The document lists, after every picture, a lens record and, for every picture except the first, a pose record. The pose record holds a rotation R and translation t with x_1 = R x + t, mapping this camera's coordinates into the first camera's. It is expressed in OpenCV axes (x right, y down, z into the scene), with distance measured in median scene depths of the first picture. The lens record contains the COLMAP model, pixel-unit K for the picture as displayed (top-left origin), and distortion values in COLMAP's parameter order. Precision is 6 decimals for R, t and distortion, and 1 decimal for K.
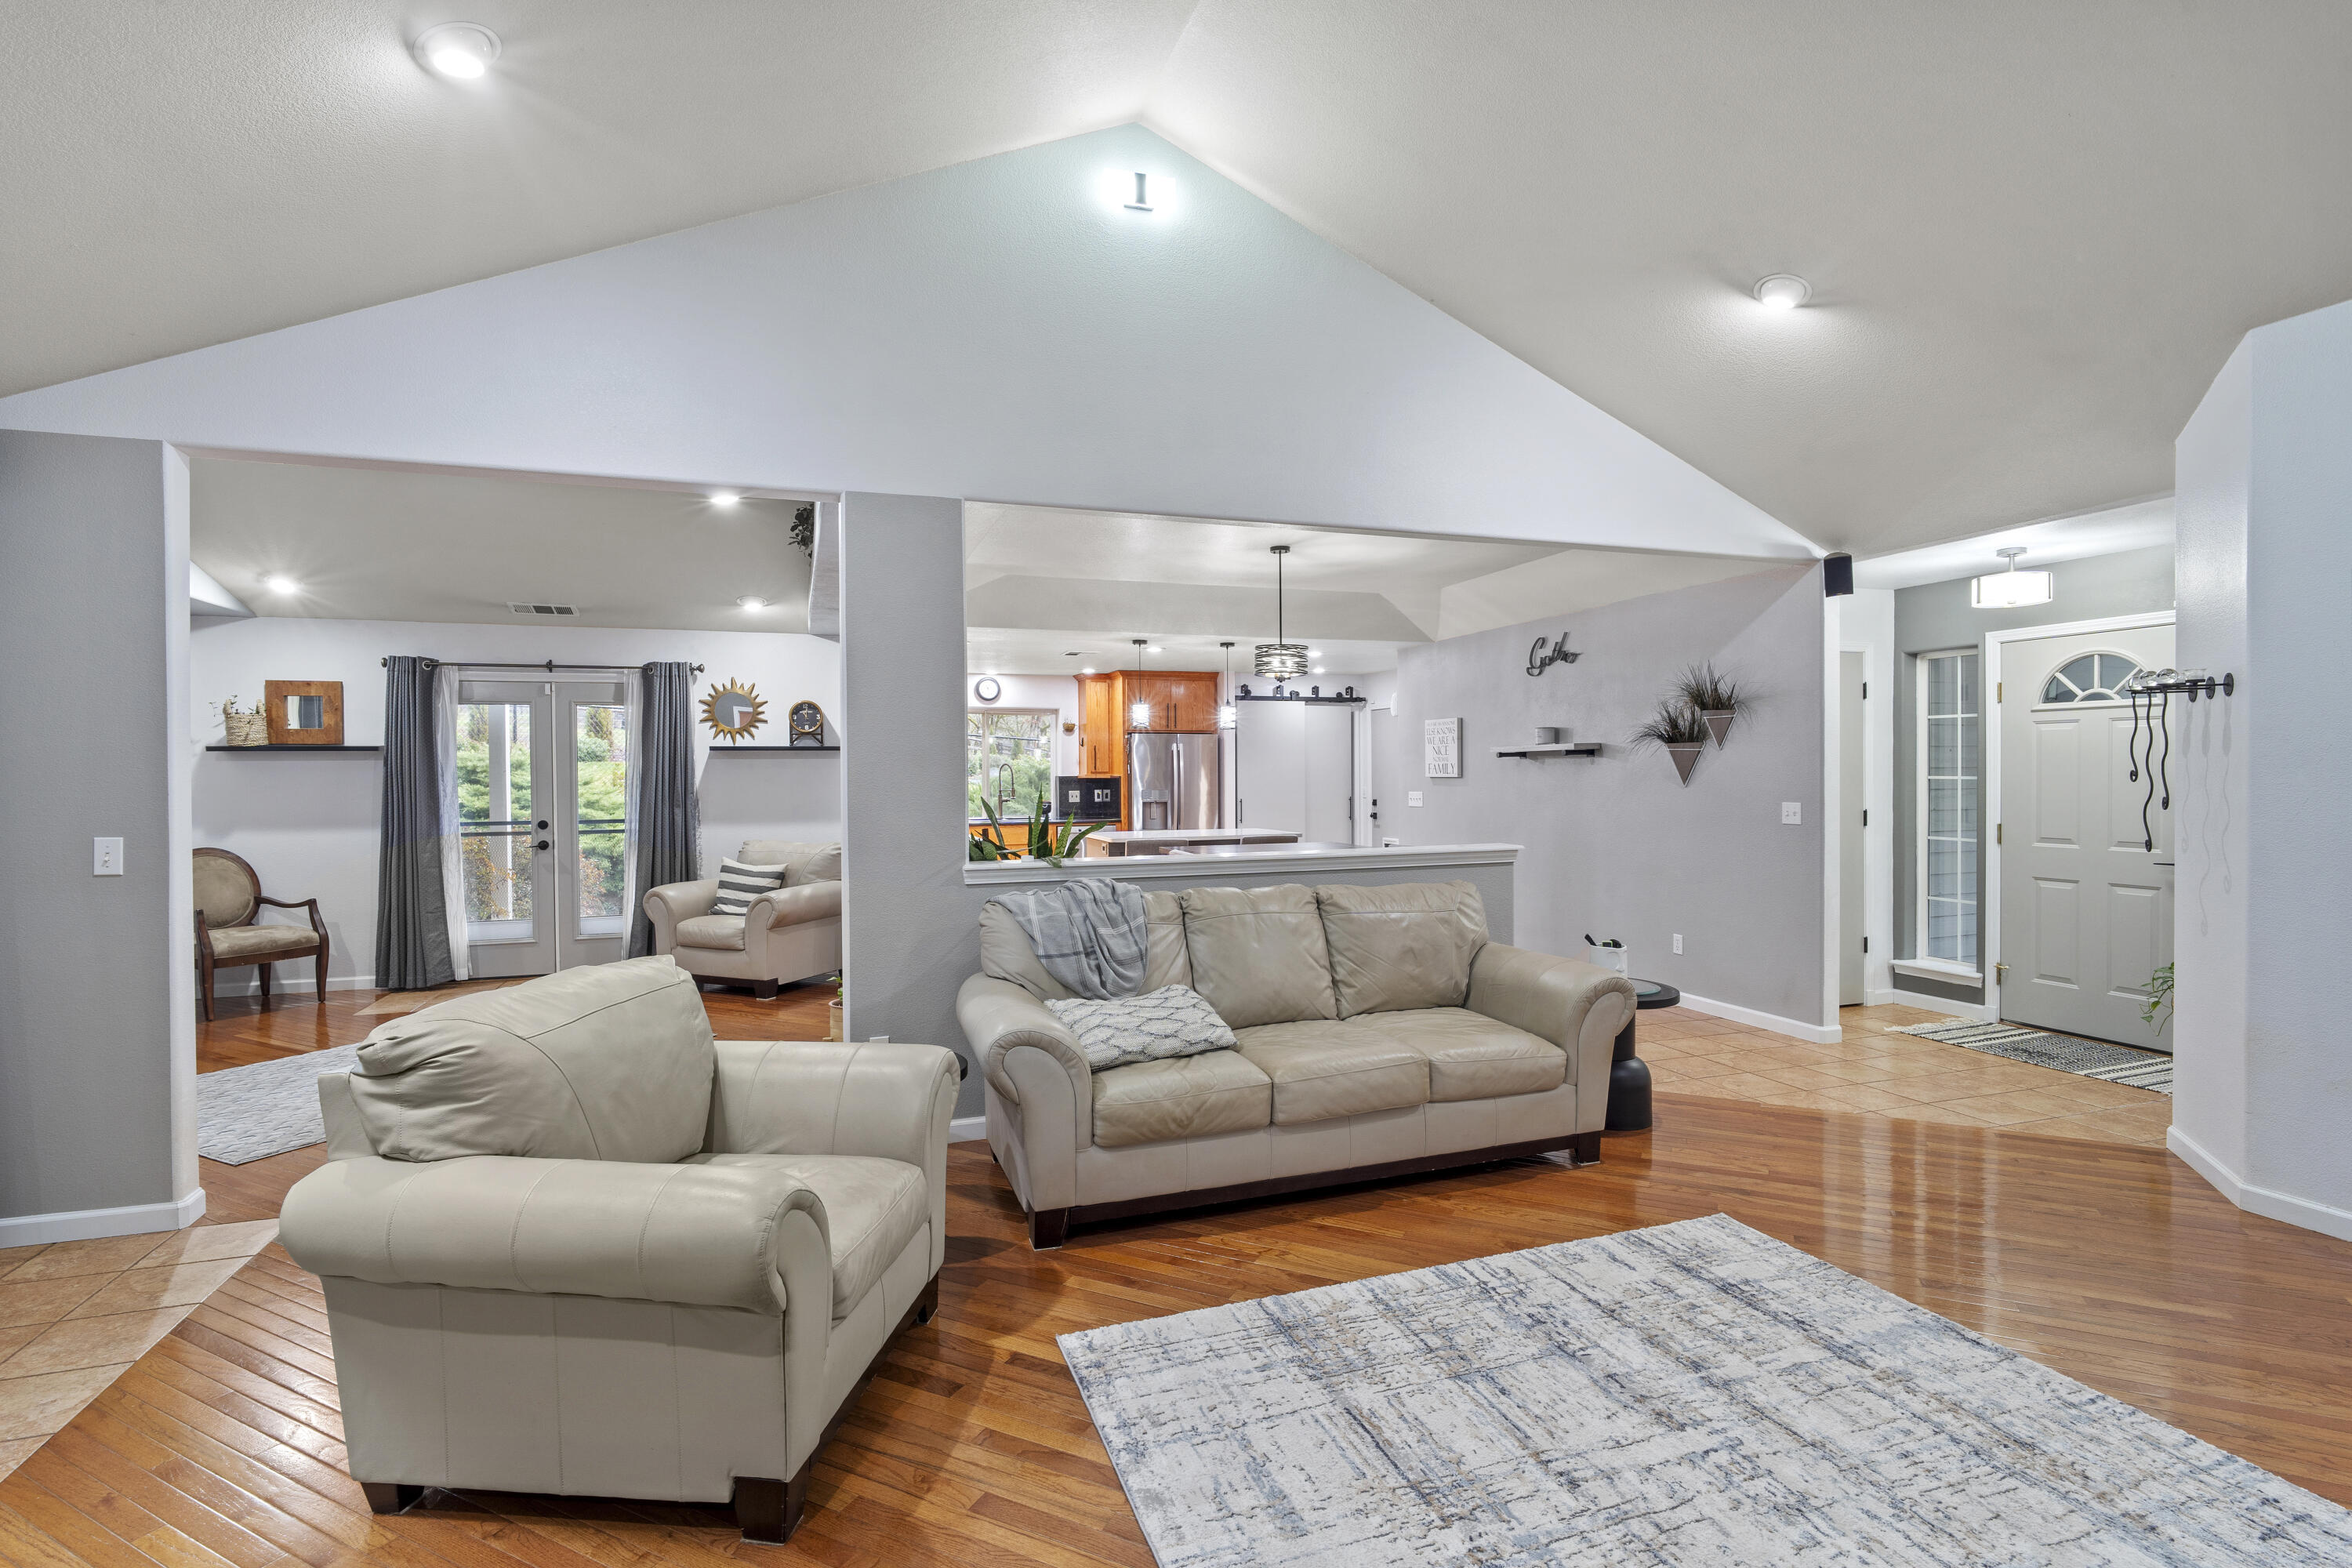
lens RADIAL K [[1093.1, 0, 1177.7], [0, 1093.1, 780.1], [0, 0, 1]] dist [0.002830, 0.000176]
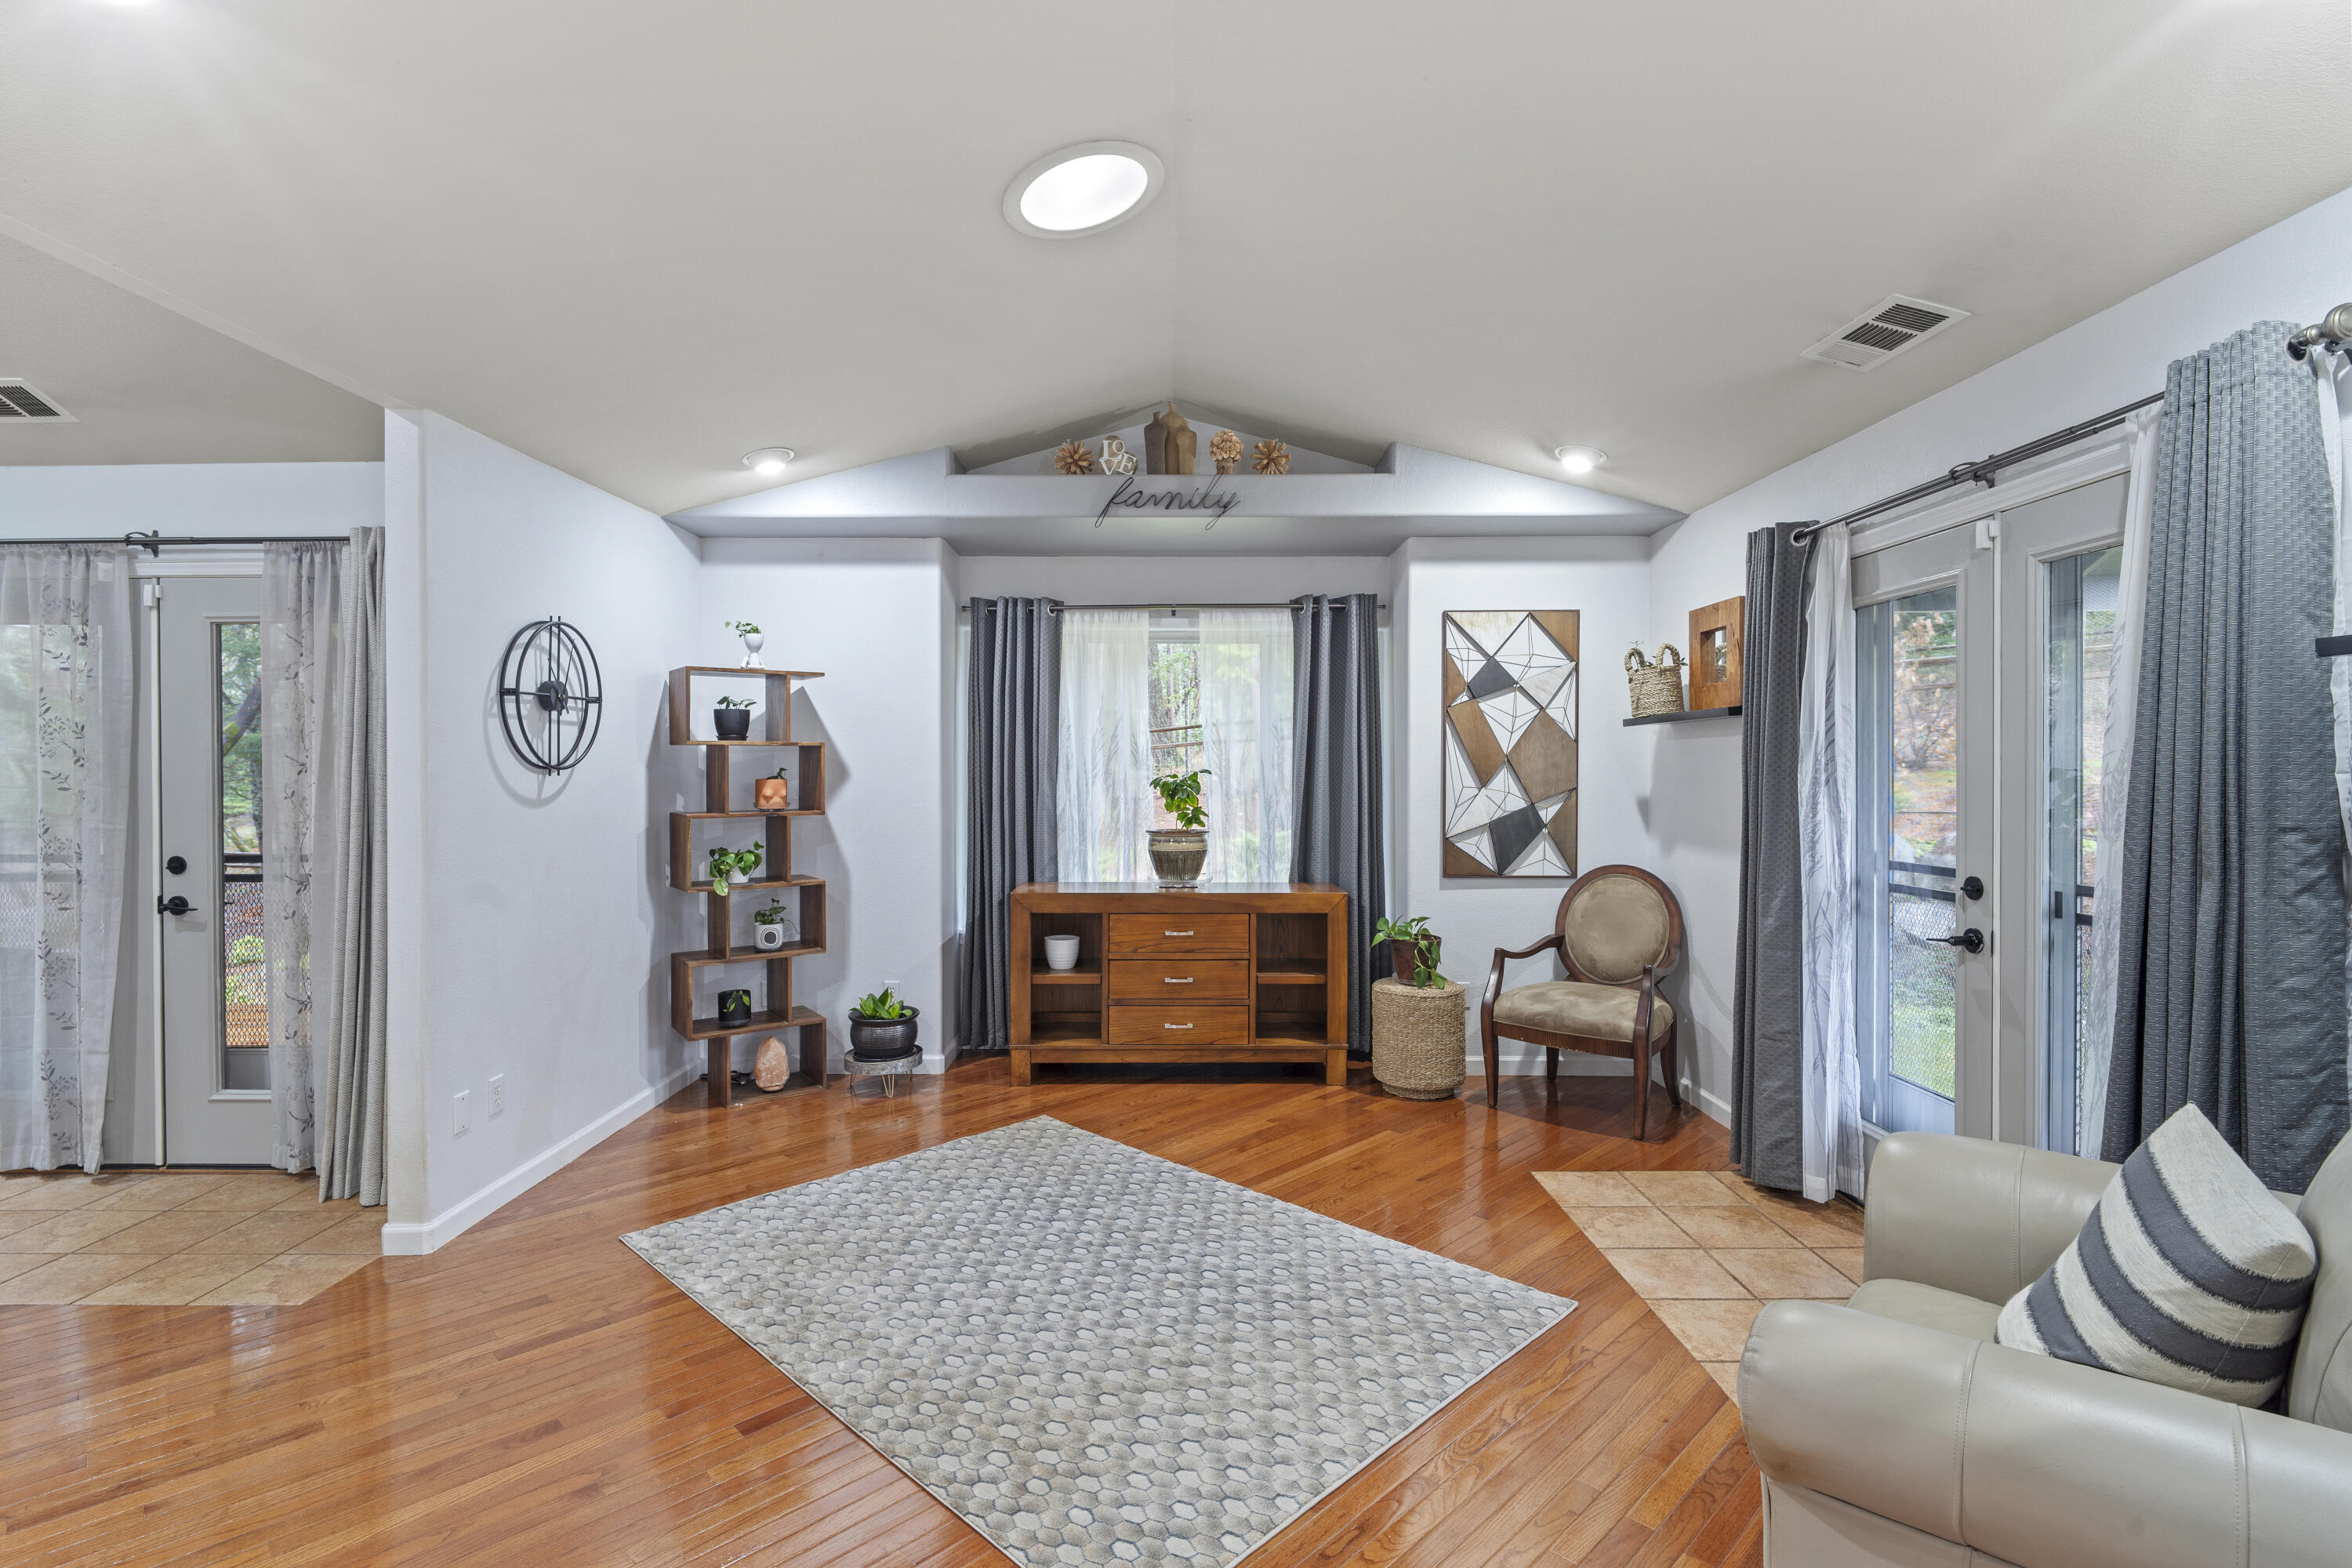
lens RADIAL K [[1093.1, 0, 1178.5], [0, 1093.1, 783.2], [0, 0, 1]] dist [0.002830, 0.000176]
pose [[-0.335348, 0.014842, -0.941977, -0.129230], [-0.006397, 0.999817, 0.018031, -0.000916], [0.942073, 0.012072, -0.335192, 0.902181]]
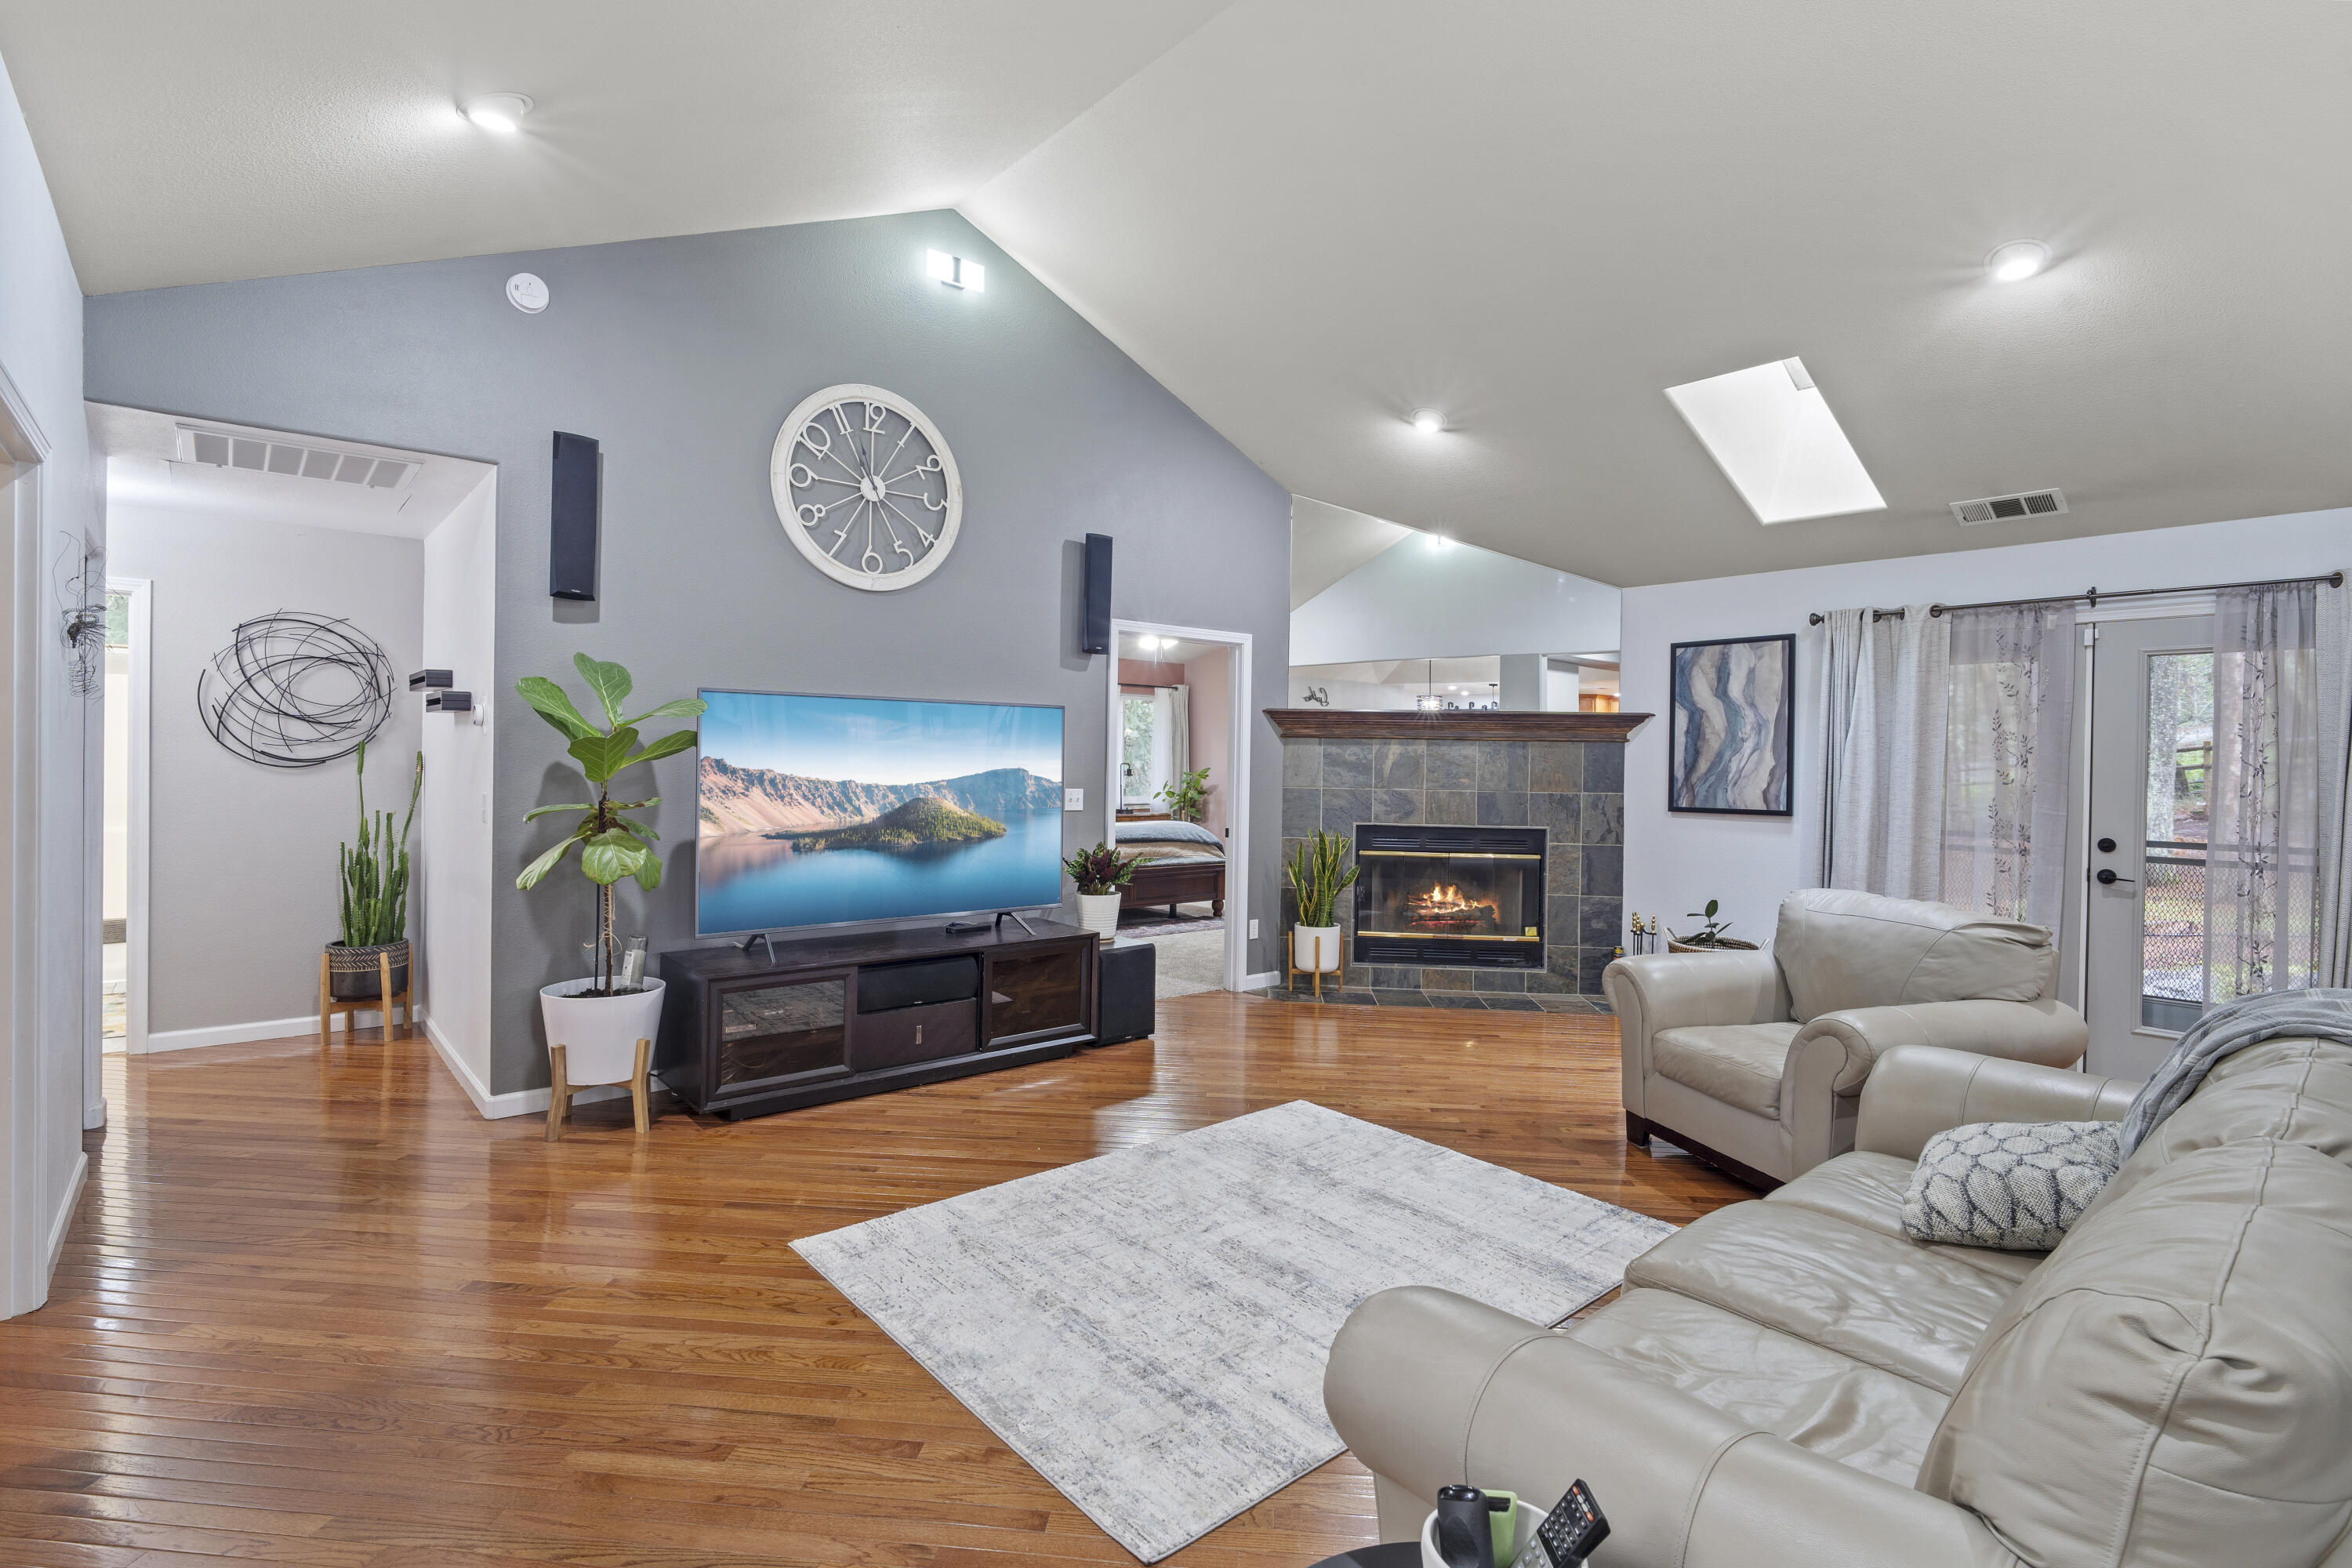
lens RADIAL K [[1093.1, 0, 1176.6], [0, 1093.1, 765.6], [0, 0, 1]] dist [0.002830, 0.000176]
pose [[-0.936382, -0.011640, -0.350790, 0.113575], [-0.020898, 0.999526, 0.022617, -0.001332], [0.350360, 0.028509, -0.936181, 0.793984]]
